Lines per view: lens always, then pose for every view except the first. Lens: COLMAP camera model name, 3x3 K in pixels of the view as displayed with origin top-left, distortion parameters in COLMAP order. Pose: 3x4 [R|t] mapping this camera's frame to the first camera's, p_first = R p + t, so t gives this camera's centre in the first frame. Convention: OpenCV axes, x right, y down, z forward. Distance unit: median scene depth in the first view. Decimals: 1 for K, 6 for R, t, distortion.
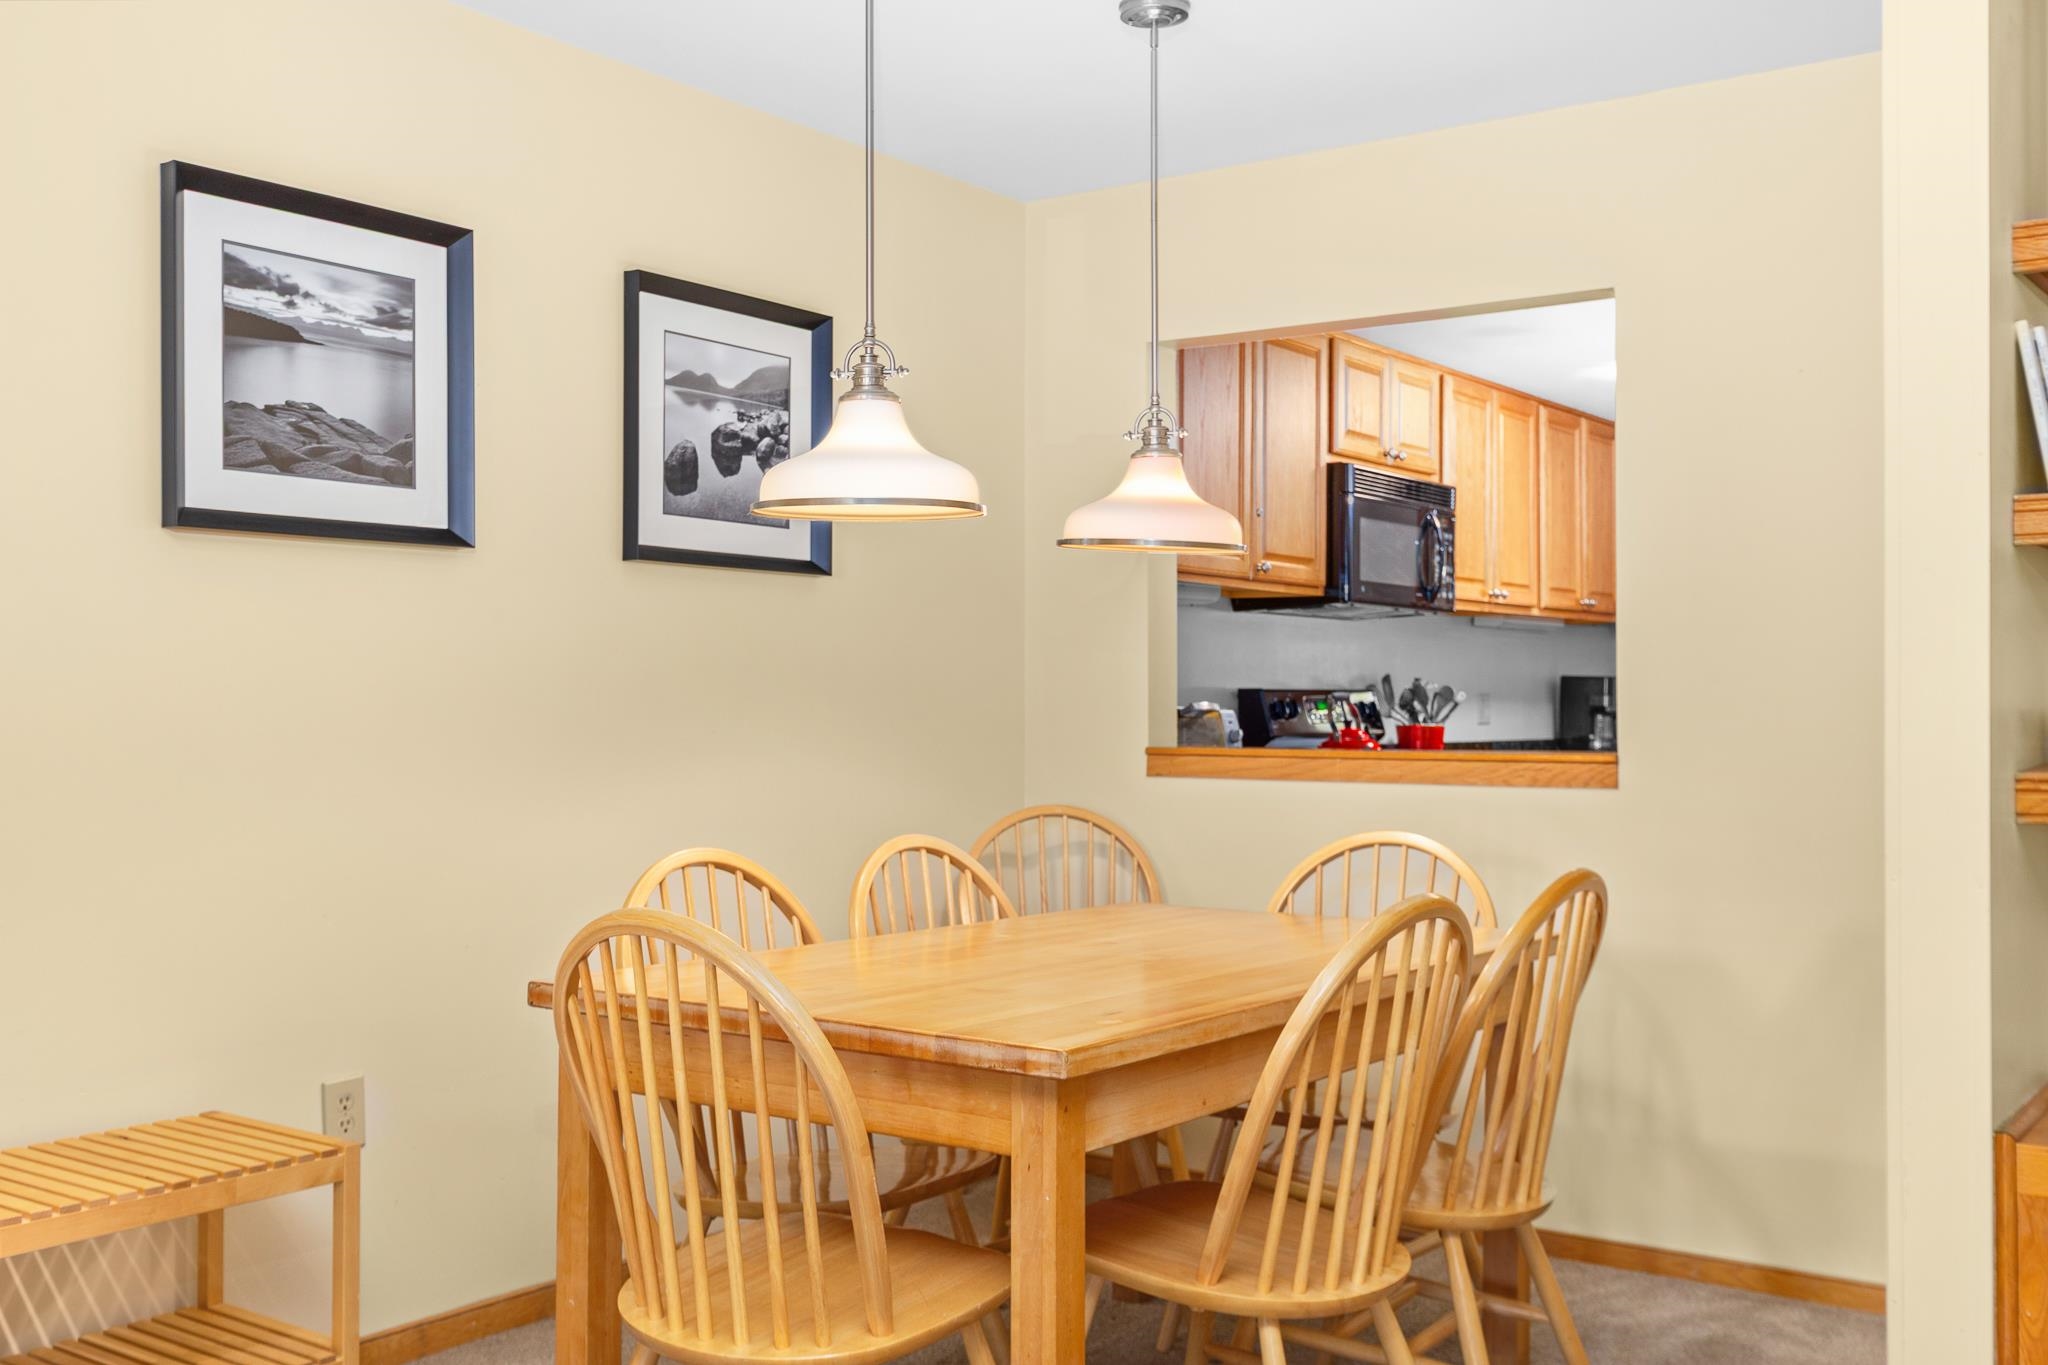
lens RADIAL K [[1967.4, 0, 1030.8], [0, 1967.4, 690.5], [0, 0, 1]] dist [0.002758, 0.004419]
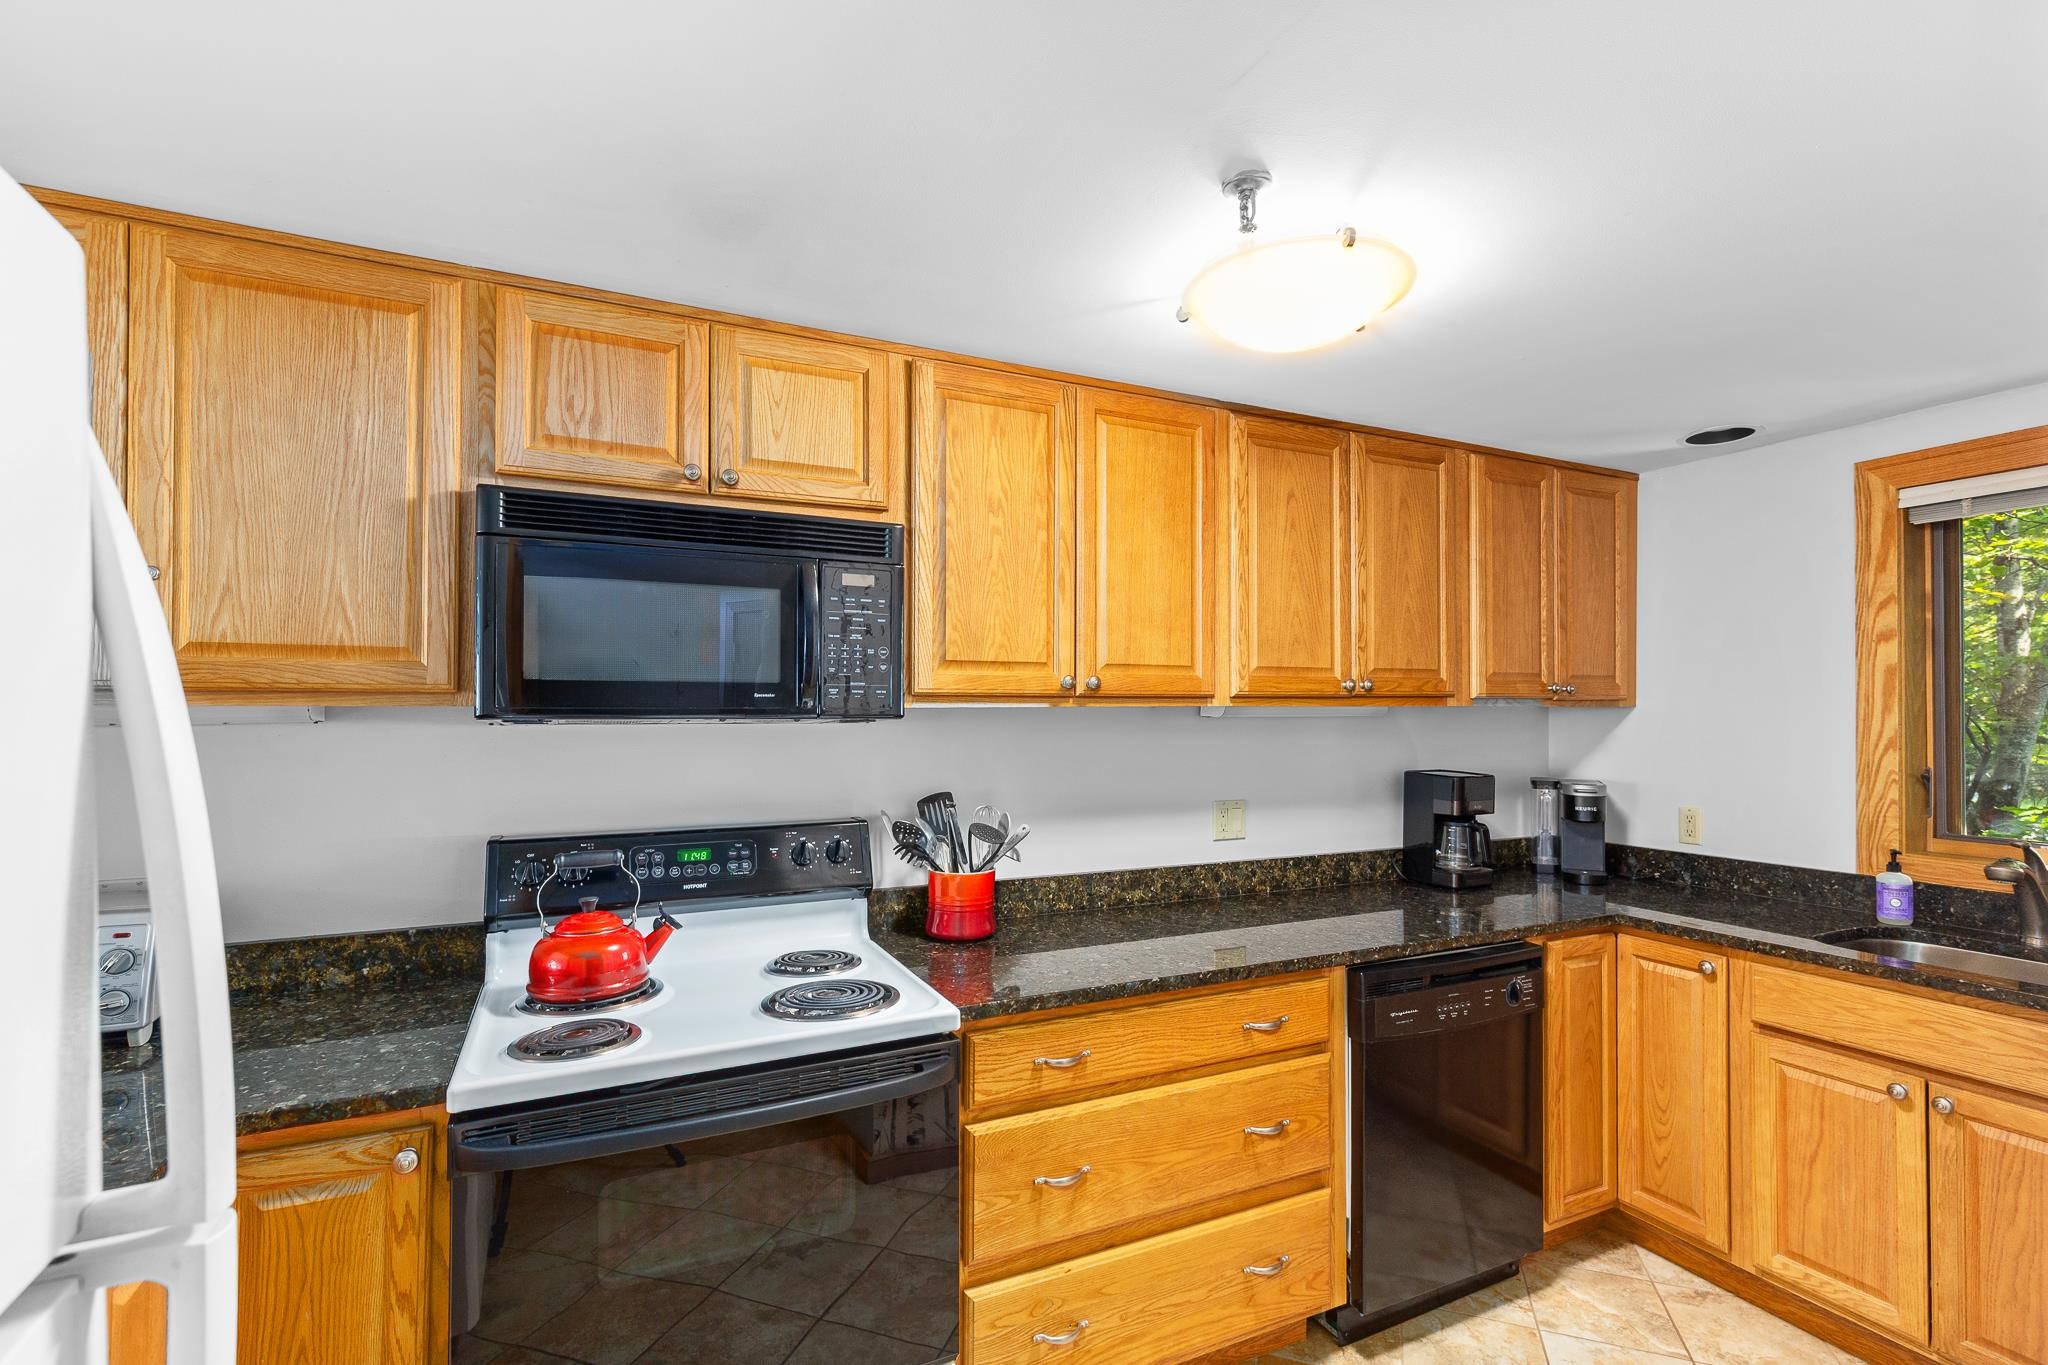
lens RADIAL K [[920.8, 0, 1020.5], [0, 920.8, 709.7], [0, 0, 1]] dist [0.000061, -0.000195]
pose [[0.874630, 0.004134, -0.484773, 0.631990], [-0.000887, 0.999976, 0.006927, -0.070757], [0.484790, -0.005629, 0.874613, 1.195765]]
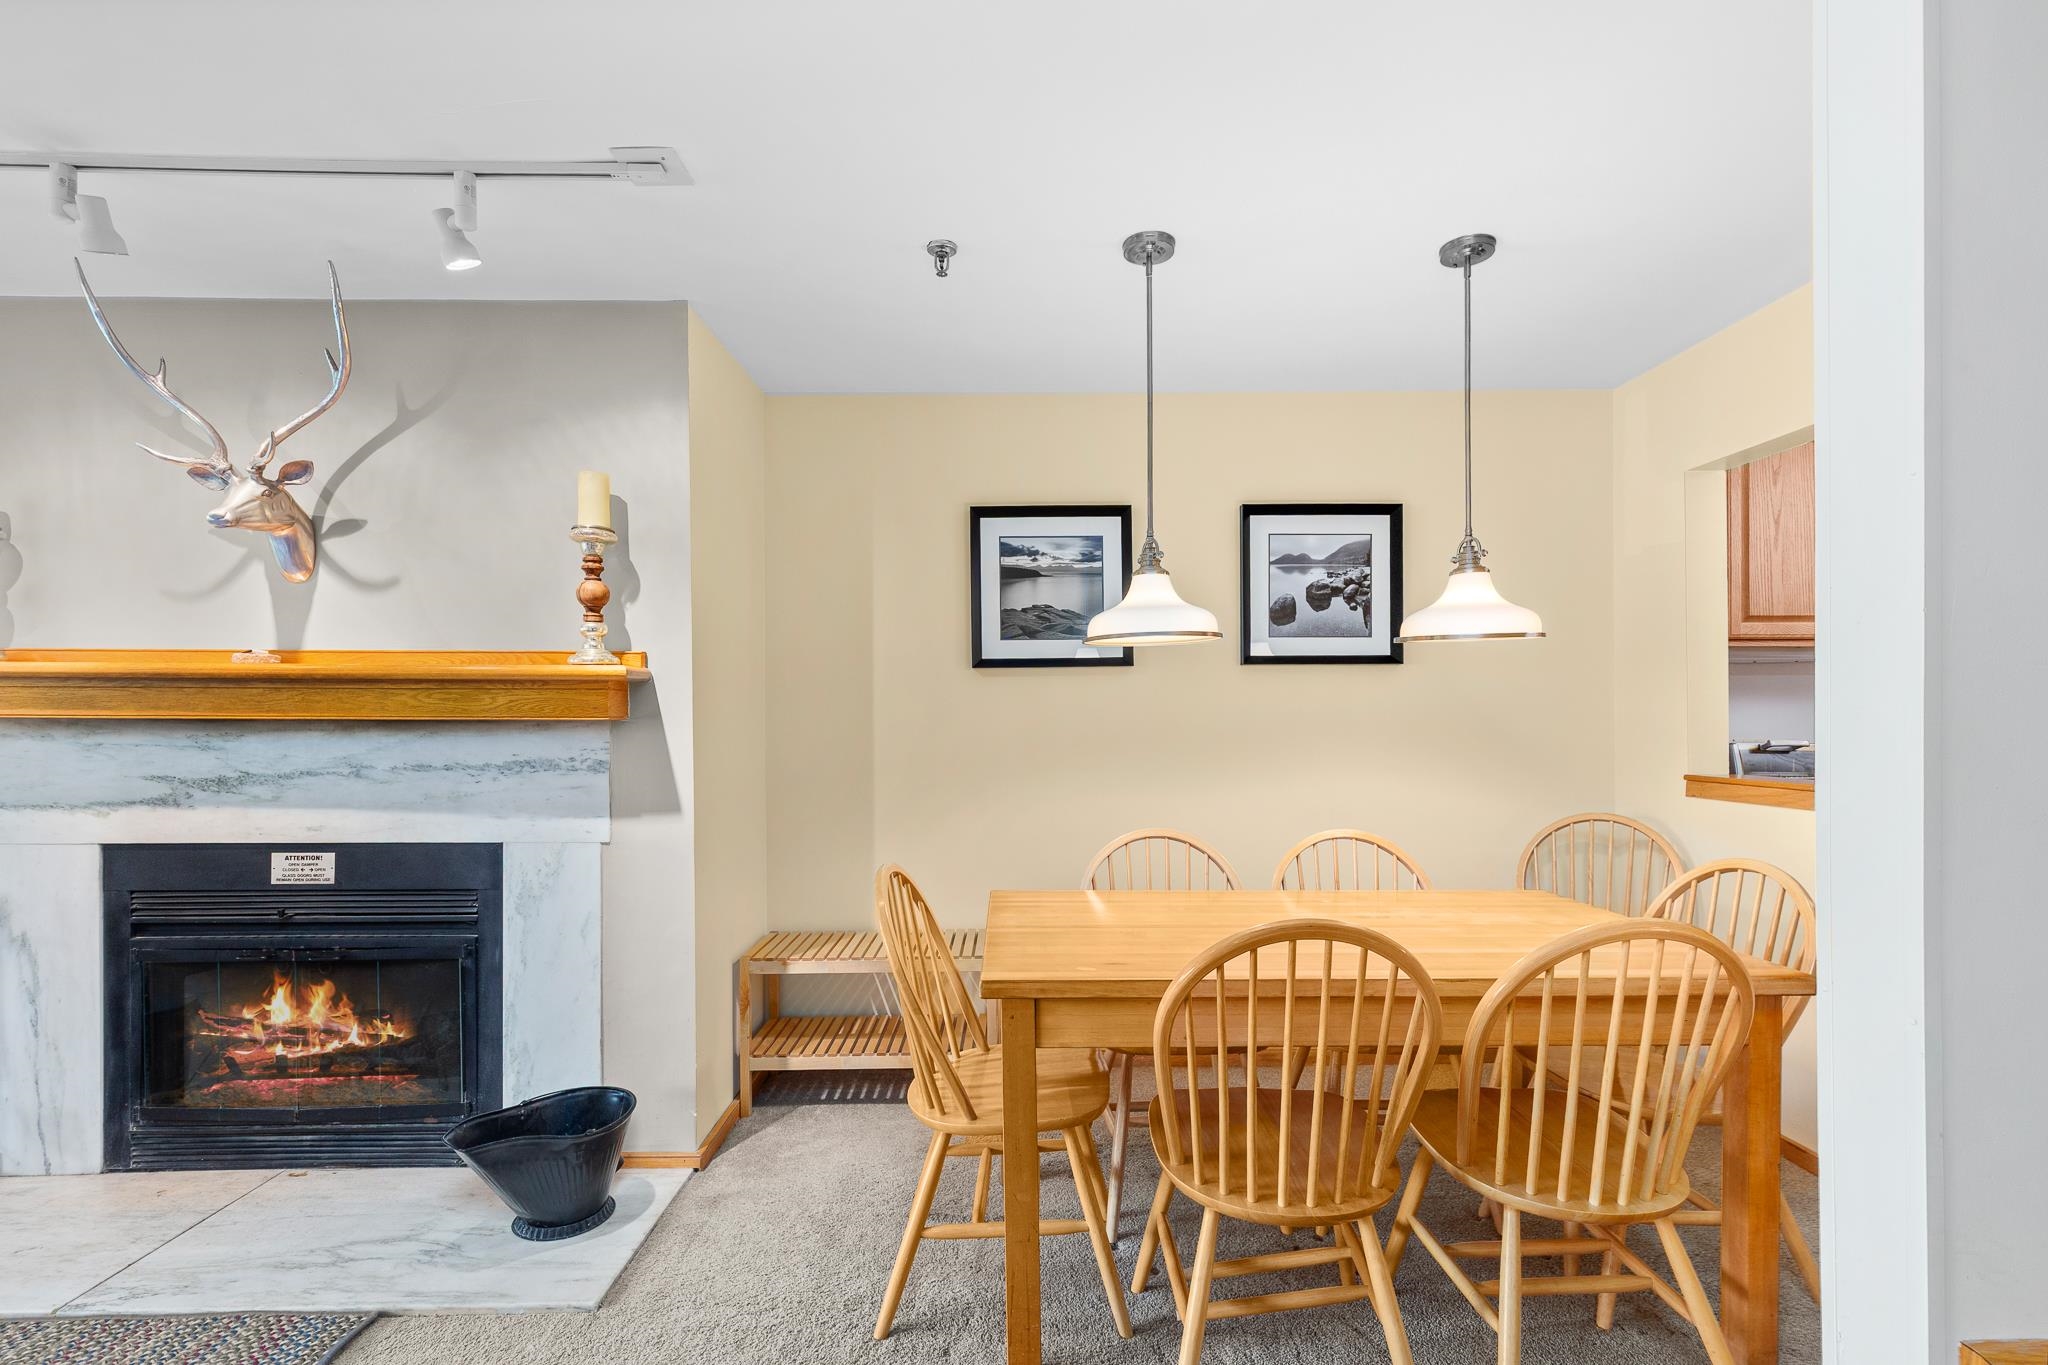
lens RADIAL K [[936.1, 0, 1037.9], [0, 936.1, 728.0], [0, 0, 1]] dist [0.002728, -0.000042]
pose [[0.600803, -0.003023, -0.799392, 0.370578], [0.014702, 0.999866, 0.007268, -0.016563], [0.799262, -0.016119, 0.600766, 0.322386]]
